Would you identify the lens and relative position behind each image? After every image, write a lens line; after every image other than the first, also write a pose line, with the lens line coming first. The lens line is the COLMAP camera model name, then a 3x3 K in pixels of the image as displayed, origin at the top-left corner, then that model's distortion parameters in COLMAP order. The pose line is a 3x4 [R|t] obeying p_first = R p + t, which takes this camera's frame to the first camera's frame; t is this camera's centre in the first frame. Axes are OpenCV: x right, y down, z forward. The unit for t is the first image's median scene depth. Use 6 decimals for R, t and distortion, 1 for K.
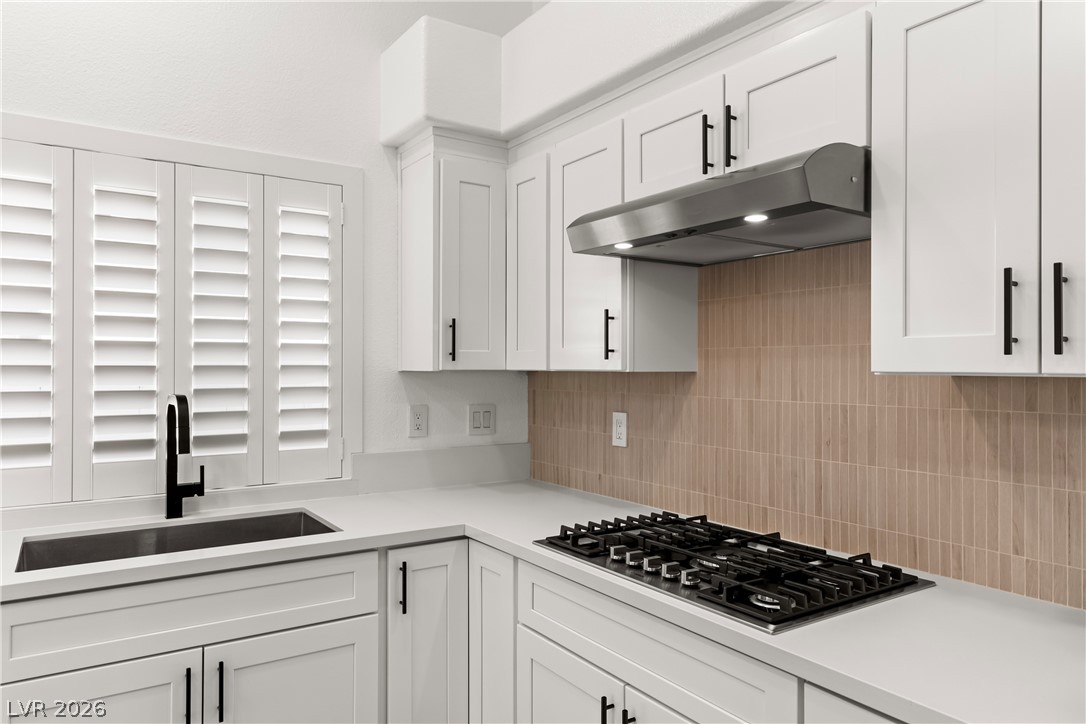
lens RADIAL K [[721.6, 0, 543.0], [0, 721.6, 362.0], [0, 0, 1]] dist [0.001261, 0.001450]
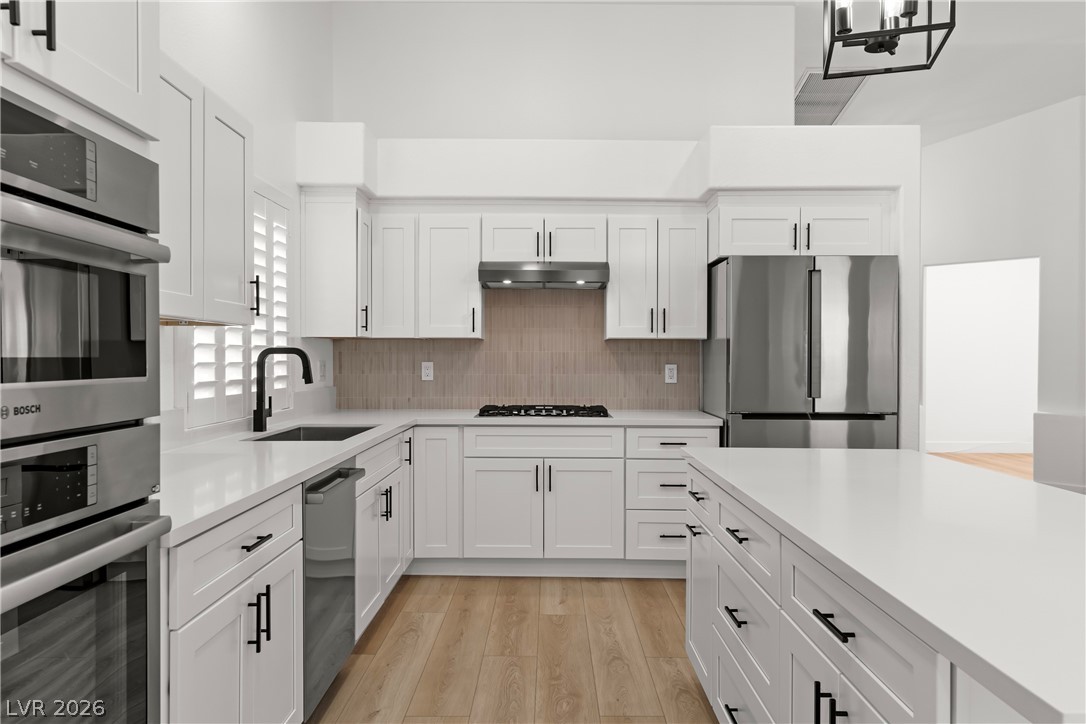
lens RADIAL K [[721.6, 0, 543.0], [0, 721.6, 362.0], [0, 0, 1]] dist [0.001261, 0.001450]
pose [[0.561903, -0.007546, 0.827169, -1.394475], [-0.008047, 0.999861, 0.014588, 0.046431], [-0.827164, -0.014853, 0.561765, -0.301770]]
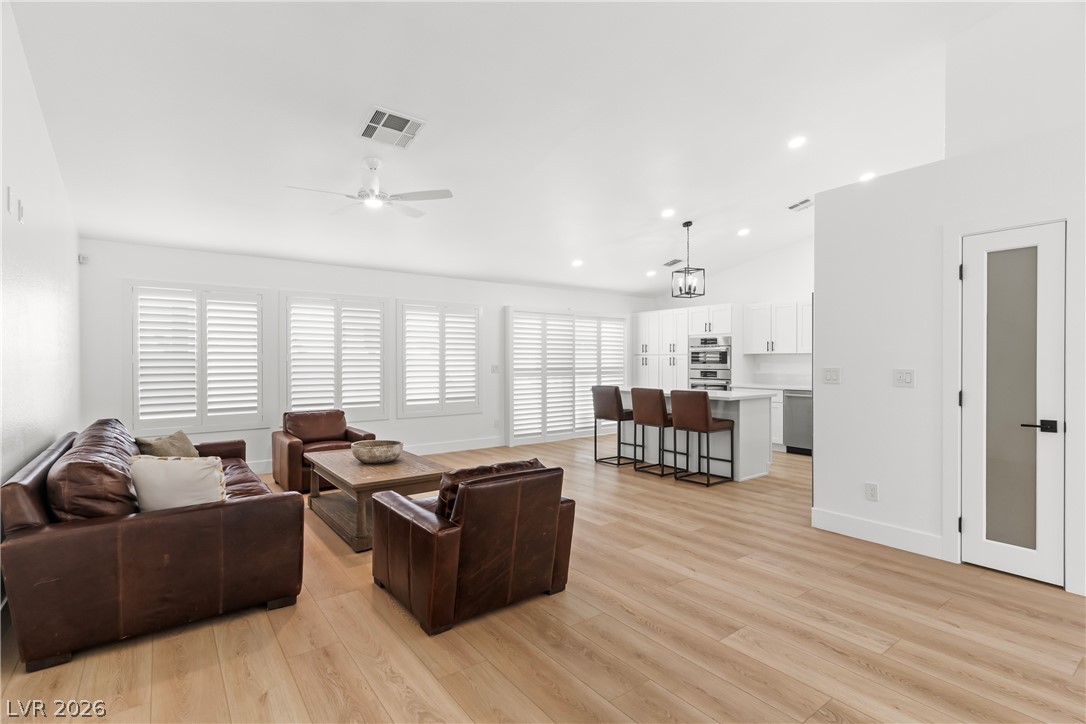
lens RADIAL K [[514.8, 0, 543.0], [0, 514.8, 362.0], [0, 0, 1]] dist [0.000493, -0.000122]
pose [[0.049395, -0.000800, -0.998779, 2.259582], [0.009415, 0.999956, -0.000336, 0.046599], [0.998735, -0.009387, 0.049401, -1.074452]]
